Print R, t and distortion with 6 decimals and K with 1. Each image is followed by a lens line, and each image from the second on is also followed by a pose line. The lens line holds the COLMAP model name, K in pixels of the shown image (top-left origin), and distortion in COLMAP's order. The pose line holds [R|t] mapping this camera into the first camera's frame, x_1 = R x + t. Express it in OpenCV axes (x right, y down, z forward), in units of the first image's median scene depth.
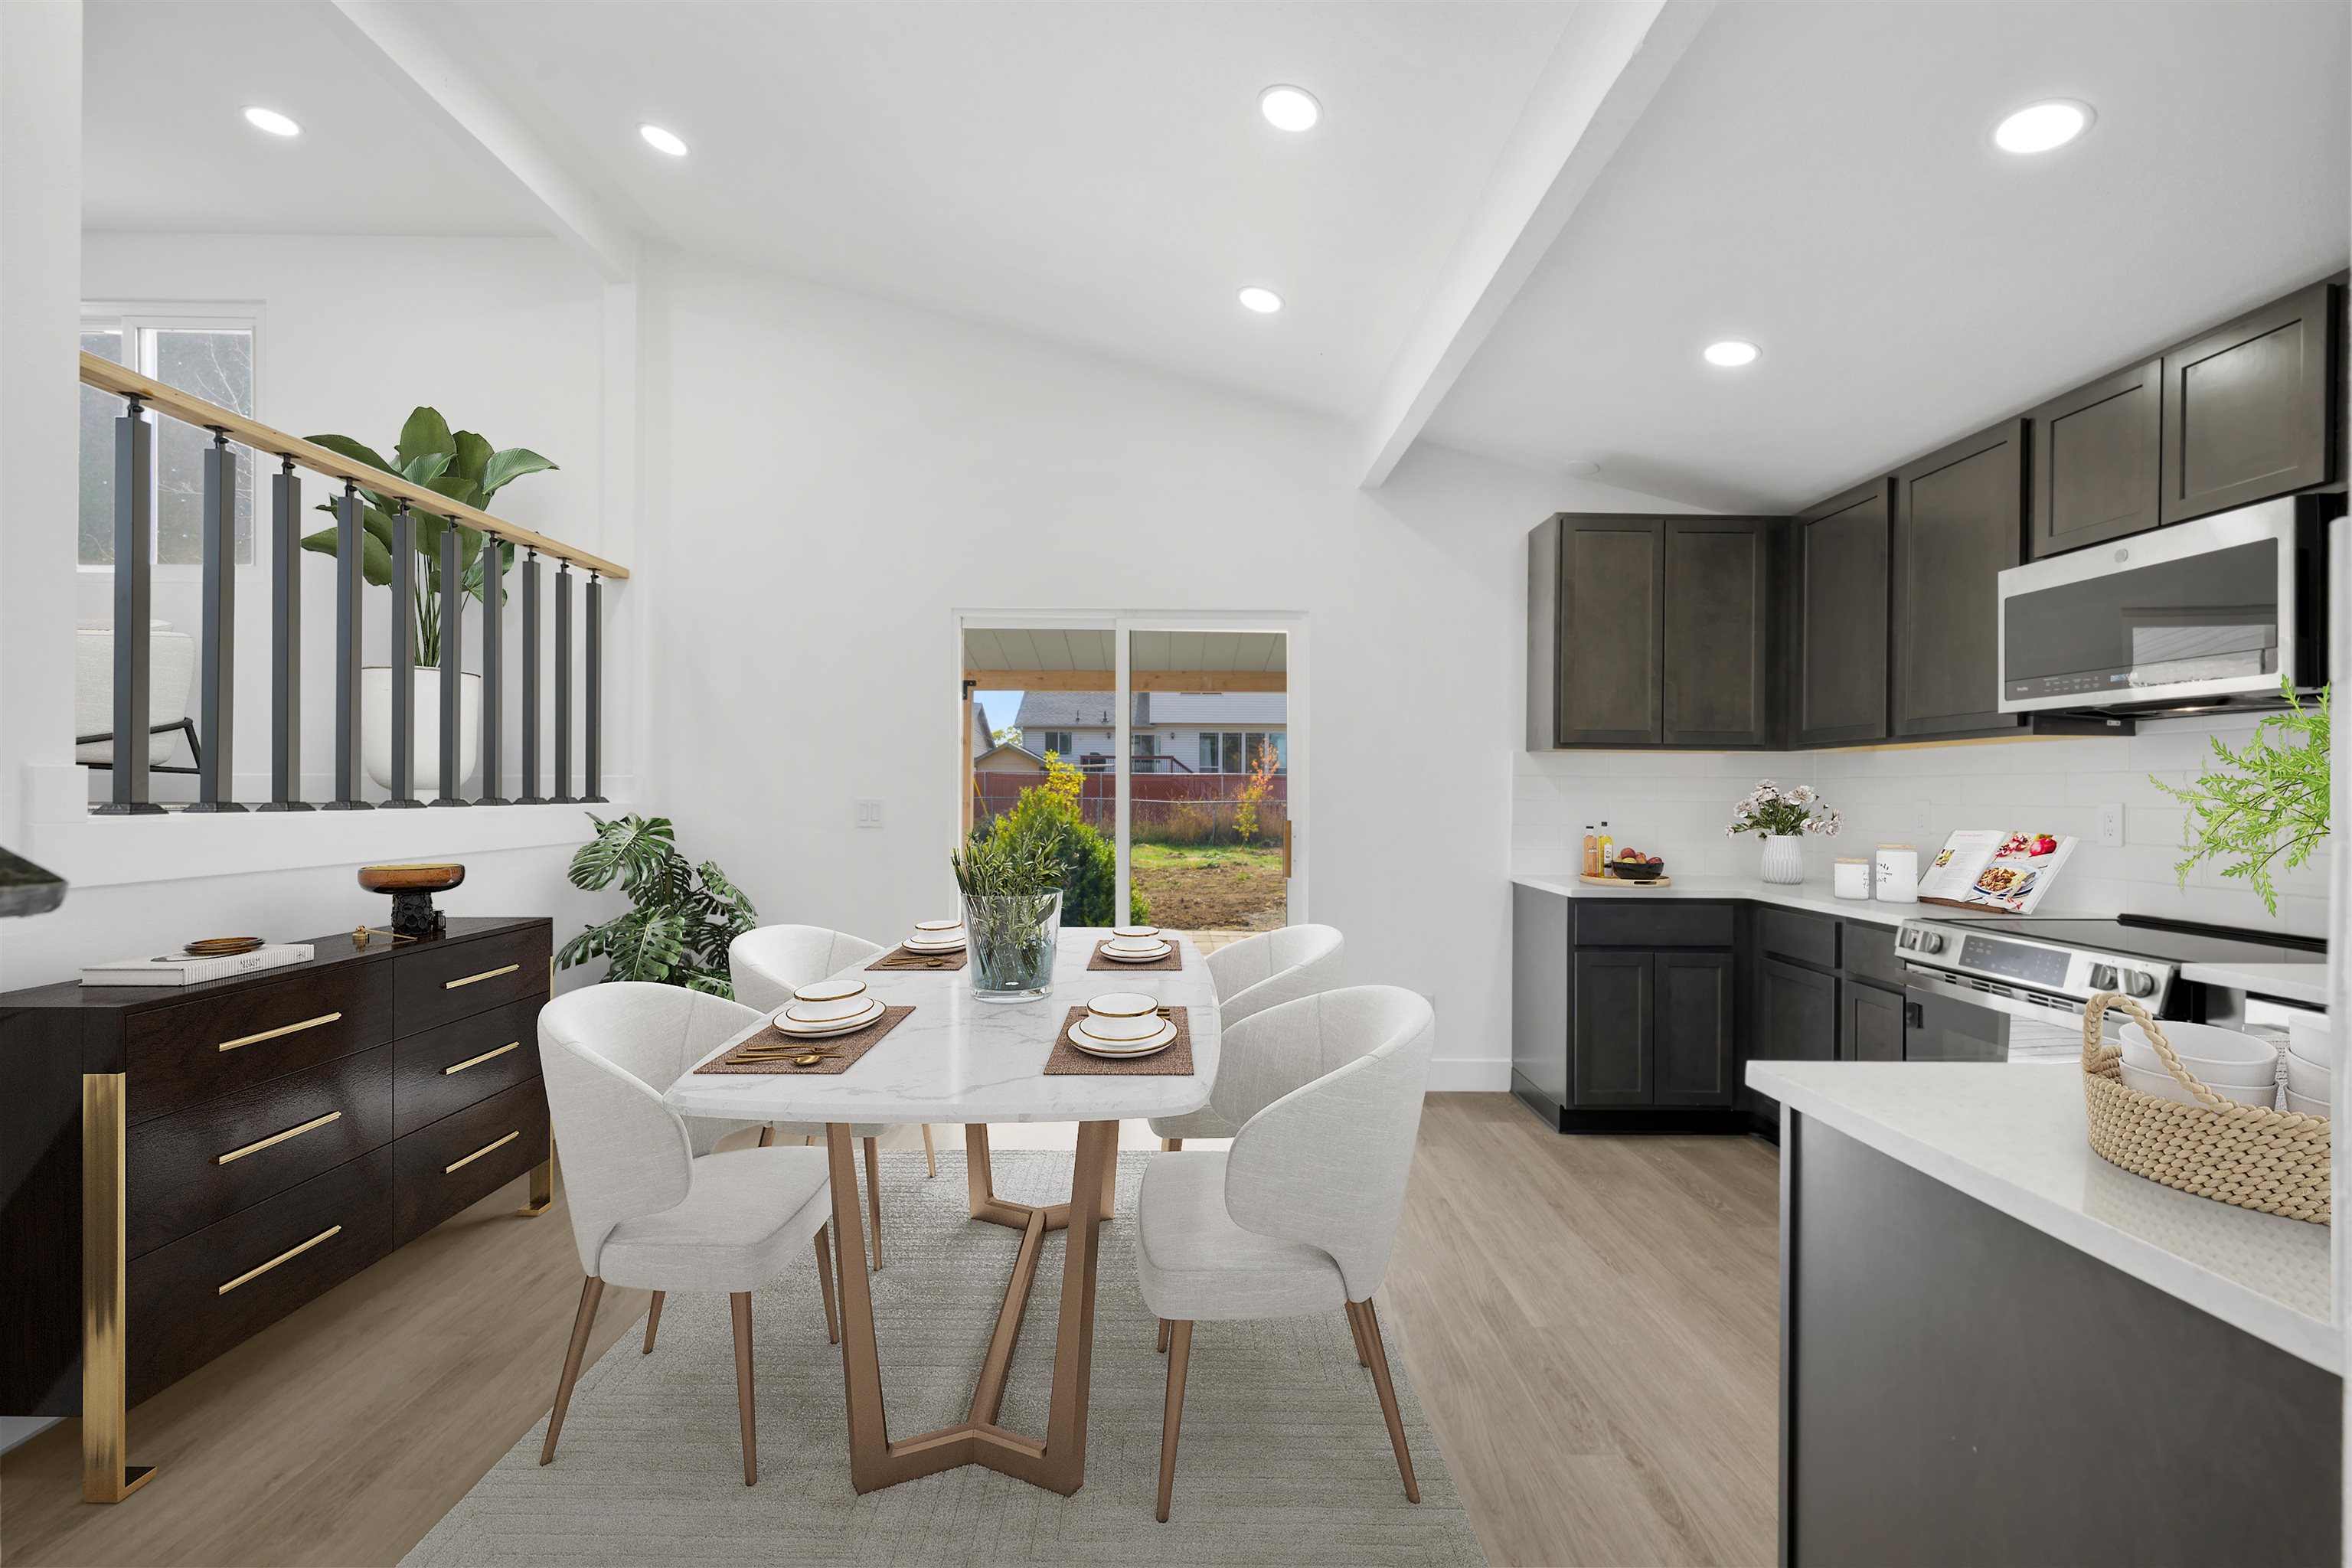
lens RADIAL K [[1038.5, 0, 1171.6], [0, 1038.5, 785.8], [0, 0, 1]] dist [0.000932, 0.000076]
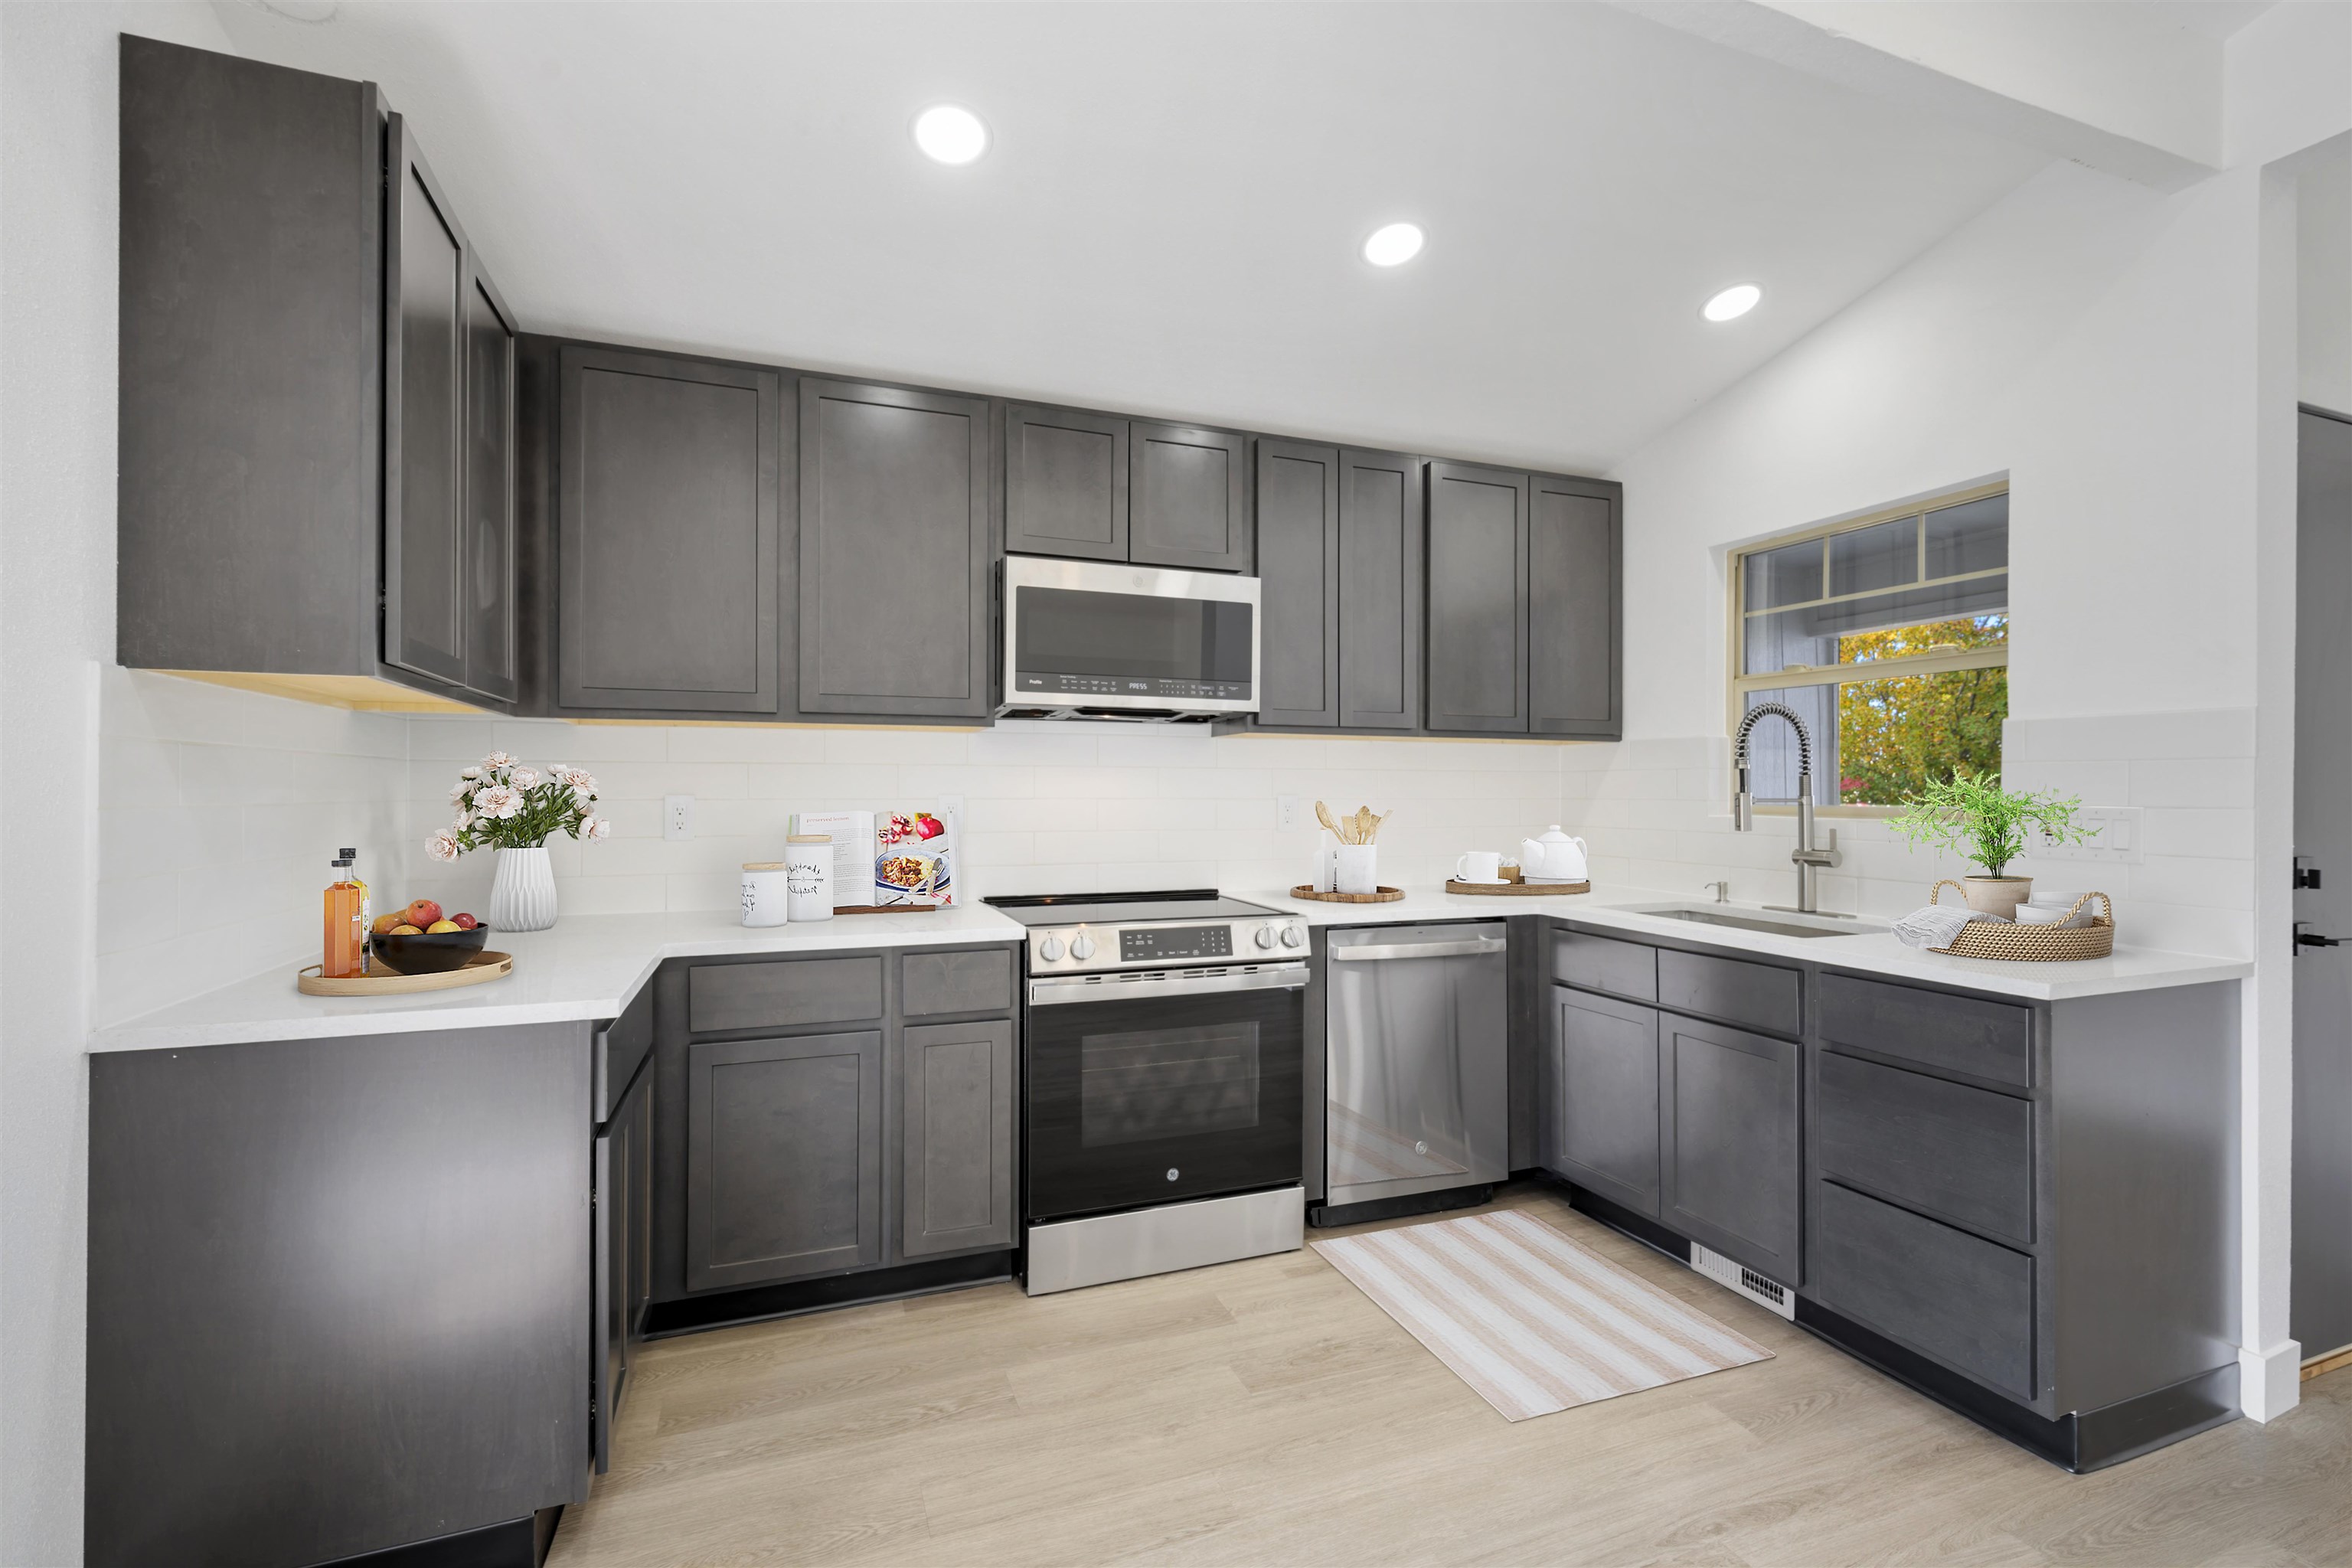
lens RADIAL K [[1038.5, 0, 1168.4], [0, 1038.5, 795.0], [0, 0, 1]] dist [0.000932, 0.000076]
pose [[-0.345414, -0.003214, 0.938445, -0.149288], [-0.003369, 0.999992, 0.002185, 0.011847], [-0.938444, -0.002407, -0.345422, 1.146244]]
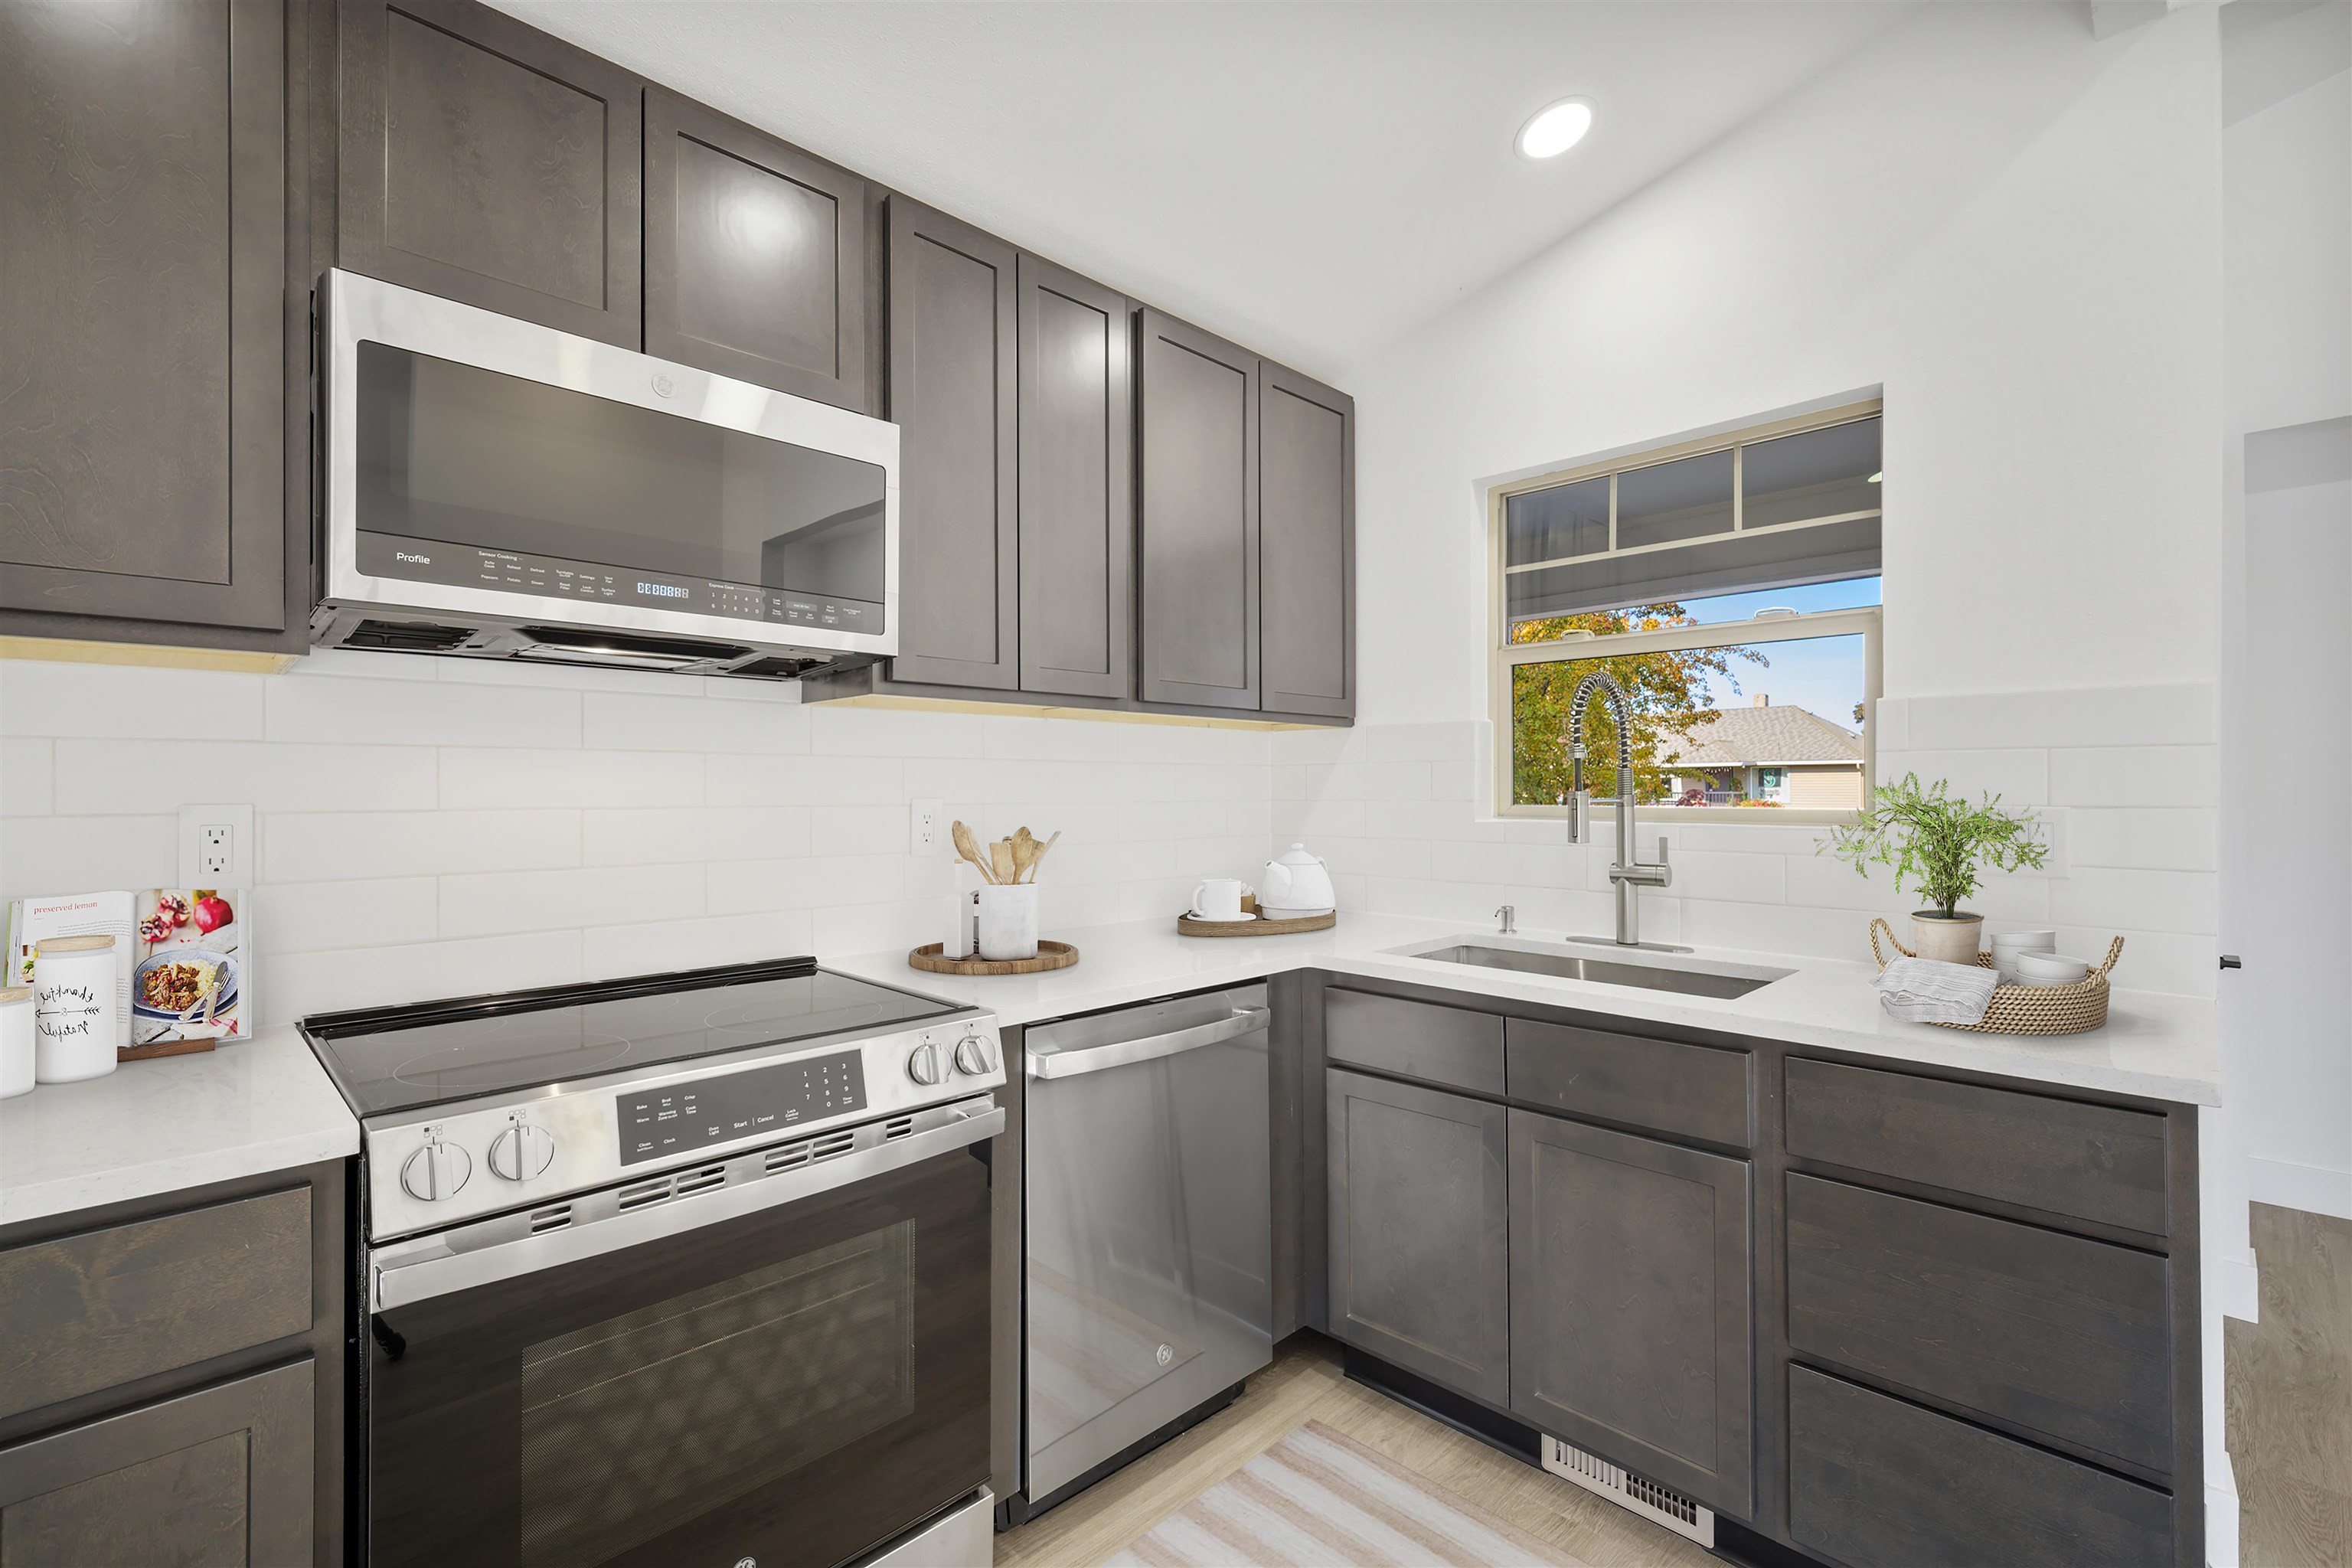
lens RADIAL K [[1038.5, 0, 1183.7], [0, 1038.5, 786.4], [0, 0, 1]] dist [0.000932, 0.000076]
pose [[-0.703605, 0.006497, 0.710562, 0.239540], [0.002739, 0.999976, -0.006431, 0.010330], [-0.710586, -0.002578, -0.703605, 1.011527]]
